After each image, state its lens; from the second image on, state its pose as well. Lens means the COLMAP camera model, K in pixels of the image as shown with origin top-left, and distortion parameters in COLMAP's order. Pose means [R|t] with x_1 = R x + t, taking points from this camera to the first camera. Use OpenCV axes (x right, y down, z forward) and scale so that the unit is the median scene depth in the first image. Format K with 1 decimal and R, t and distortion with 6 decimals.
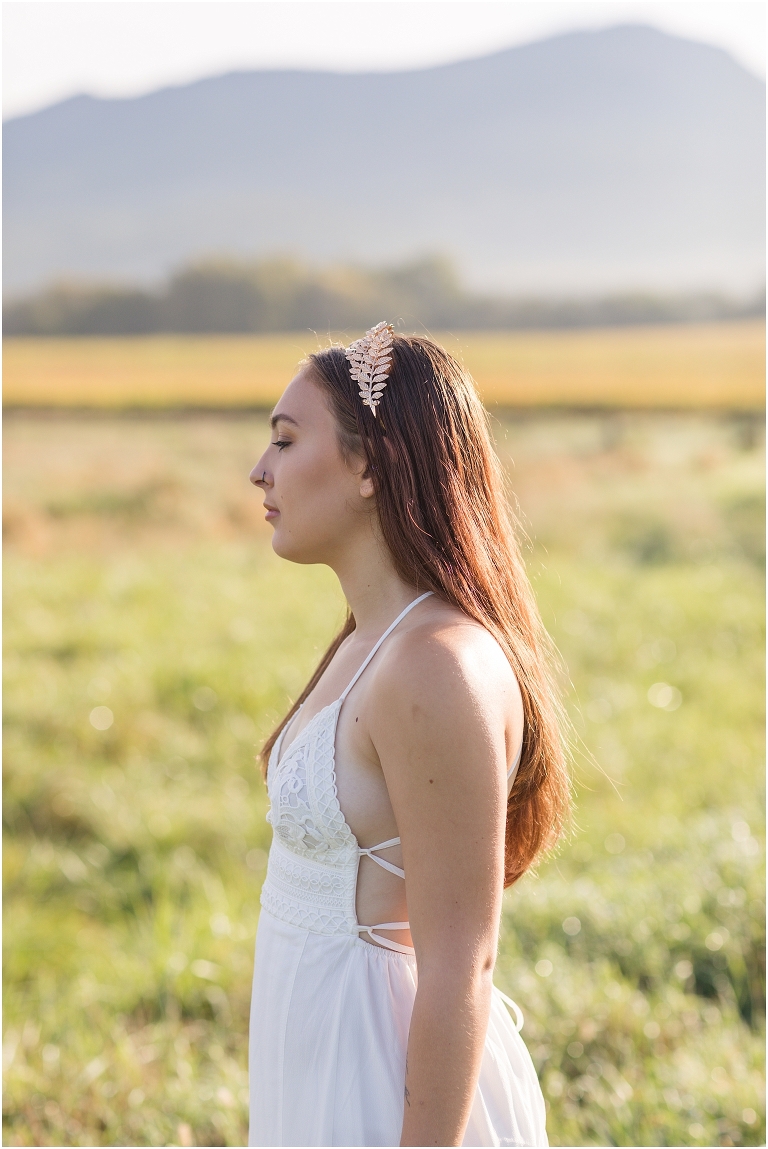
lens RADIAL K [[2757.5, 0, 384.8], [0, 2757.5, 573.5], [0, 0, 1]] dist [-0.059592, 0.000000]
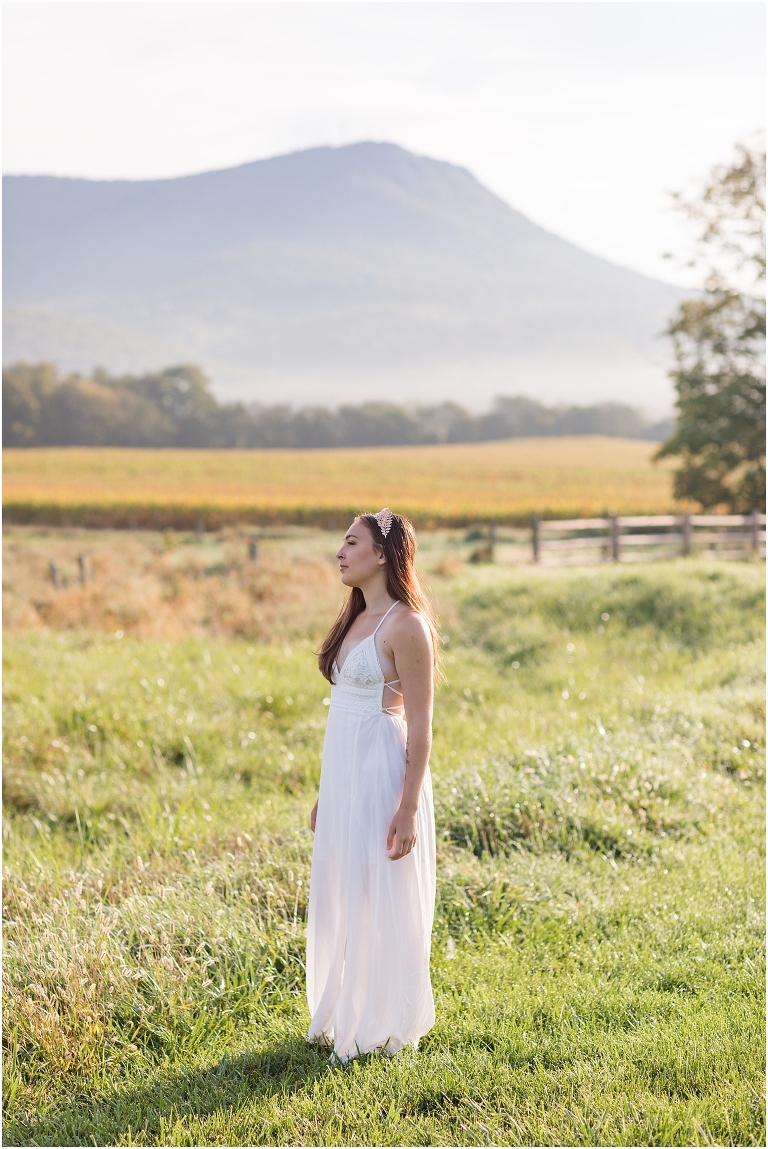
lens RADIAL K [[2757.5, 0, 388.5], [0, 2757.5, 576.0], [0, 0, 1]] dist [-0.059592, 0.000000]
pose [[0.995221, 0.014657, 0.096542, -0.146893], [-0.011056, 0.999227, -0.037732, 0.048945], [-0.097021, 0.036484, 0.994613, -0.984001]]
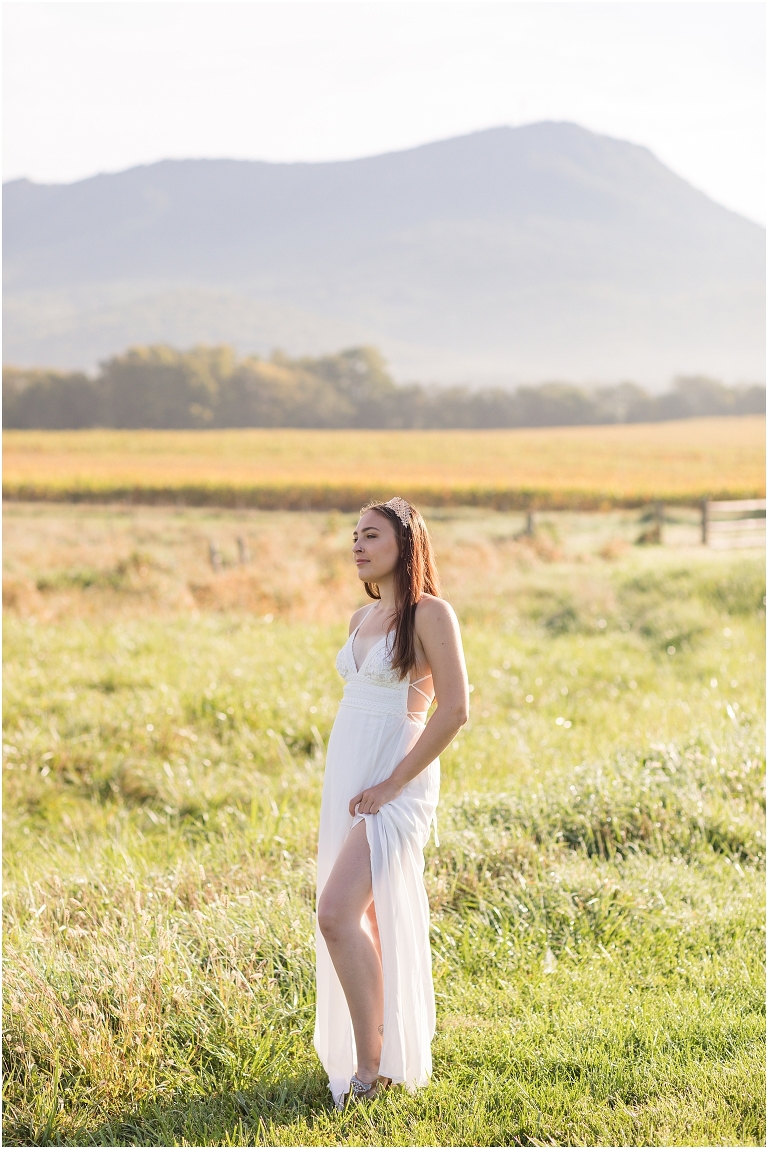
lens RADIAL K [[2757.5, 0, 379.9], [0, 2757.5, 573.3], [0, 0, 1]] dist [-0.059592, 0.000000]
pose [[0.999522, 0.013971, 0.027571, -0.062377], [-0.013111, 0.999430, -0.031114, 0.038383], [-0.027990, 0.030737, 0.999136, -0.835735]]
